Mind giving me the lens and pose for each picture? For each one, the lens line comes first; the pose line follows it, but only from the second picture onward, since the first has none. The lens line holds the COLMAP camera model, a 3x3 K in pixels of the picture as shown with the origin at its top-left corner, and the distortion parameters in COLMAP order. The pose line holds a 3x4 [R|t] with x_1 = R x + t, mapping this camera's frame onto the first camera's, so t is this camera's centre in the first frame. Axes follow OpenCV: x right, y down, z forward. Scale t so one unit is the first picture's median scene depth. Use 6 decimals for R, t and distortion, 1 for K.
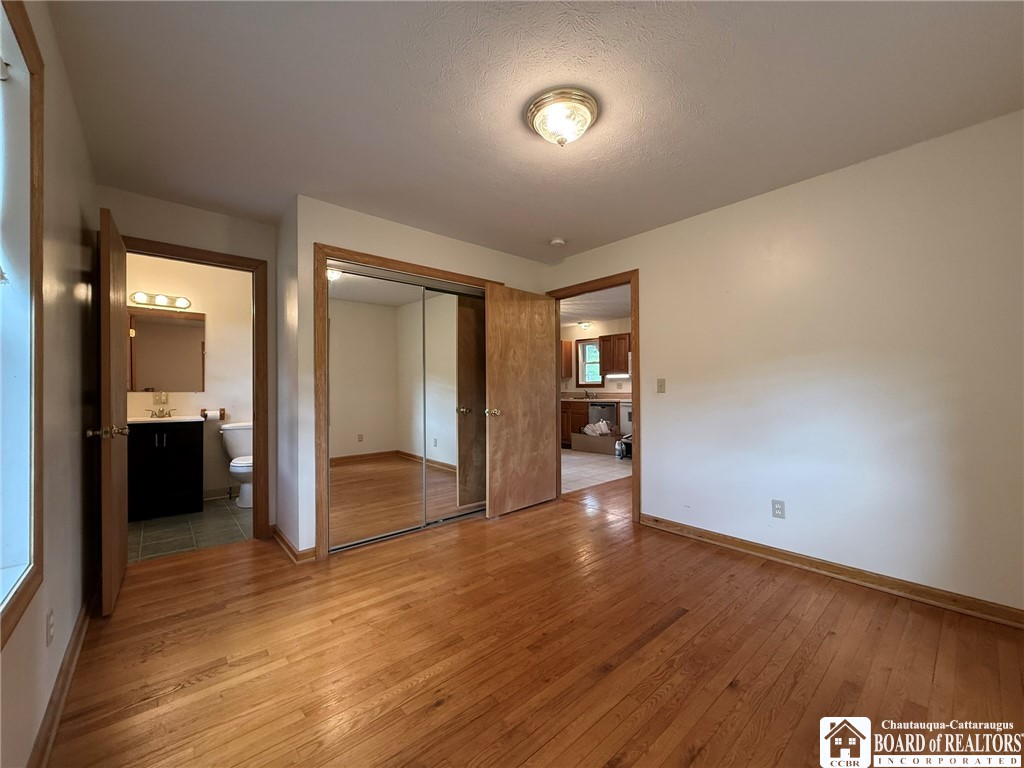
lens RADIAL K [[407.9, 0, 510.0], [0, 407.9, 386.3], [0, 0, 1]] dist [-0.000207, -0.000070]
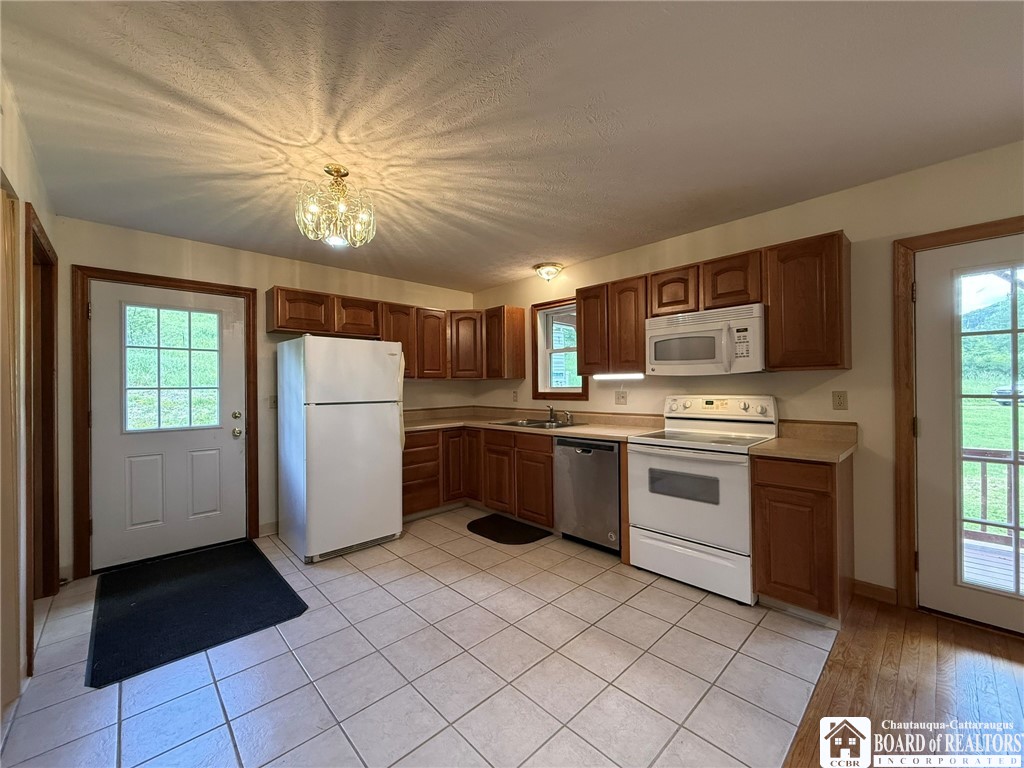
lens RADIAL K [[407.9, 0, 510.0], [0, 407.9, 386.3], [0, 0, 1]] dist [-0.000207, -0.000070]
pose [[0.999103, -0.006223, 0.041898, 0.118319], [0.006081, 0.999975, 0.003525, -0.015382], [-0.041919, -0.003267, 0.999116, 0.519475]]
